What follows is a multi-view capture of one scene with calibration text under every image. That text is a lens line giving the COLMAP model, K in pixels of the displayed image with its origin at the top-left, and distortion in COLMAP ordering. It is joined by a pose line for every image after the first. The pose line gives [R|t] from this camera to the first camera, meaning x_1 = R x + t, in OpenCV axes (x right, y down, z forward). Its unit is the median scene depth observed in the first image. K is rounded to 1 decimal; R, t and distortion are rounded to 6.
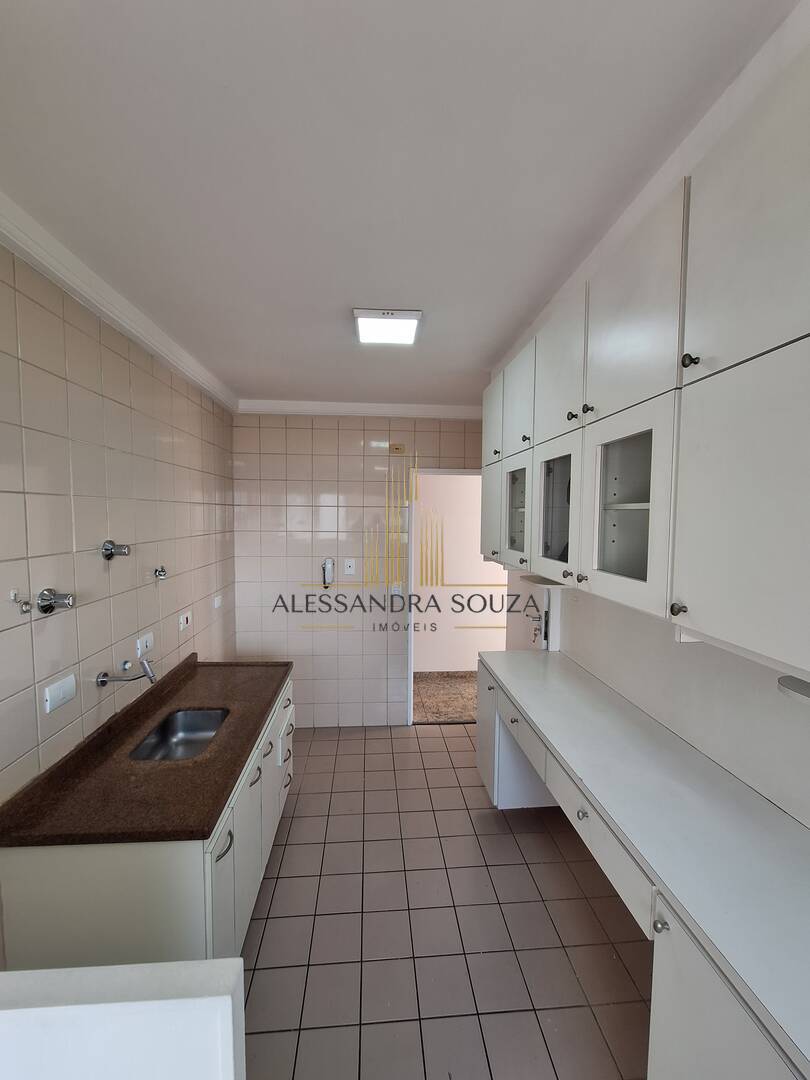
lens RADIAL K [[428.7, 0, 406.0], [0, 428.7, 544.8], [0, 0, 1]] dist [-0.005954, 0.002315]
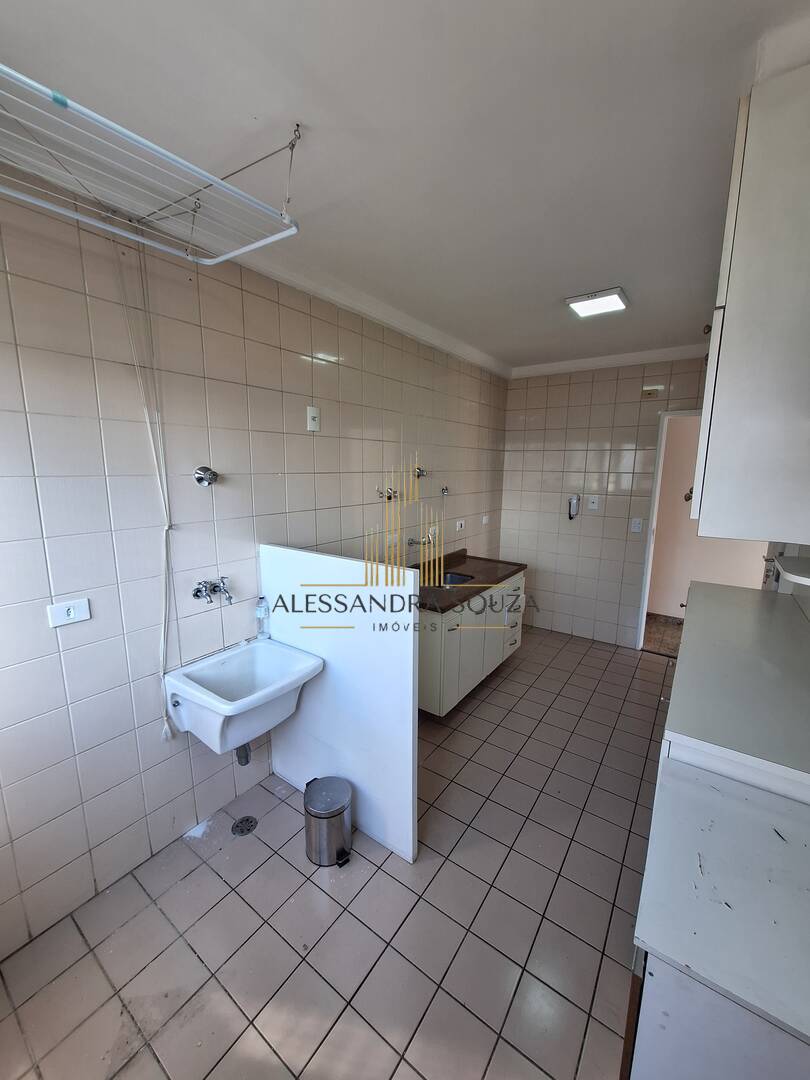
lens RADIAL K [[428.7, 0, 404.6], [0, 428.7, 541.3], [0, 0, 1]] dist [-0.005954, 0.002315]
pose [[0.766840, 0.108770, -0.632555, 0.260402], [-0.047701, 0.992468, 0.112832, 0.056720], [0.640063, -0.056351, 0.766253, -0.260928]]
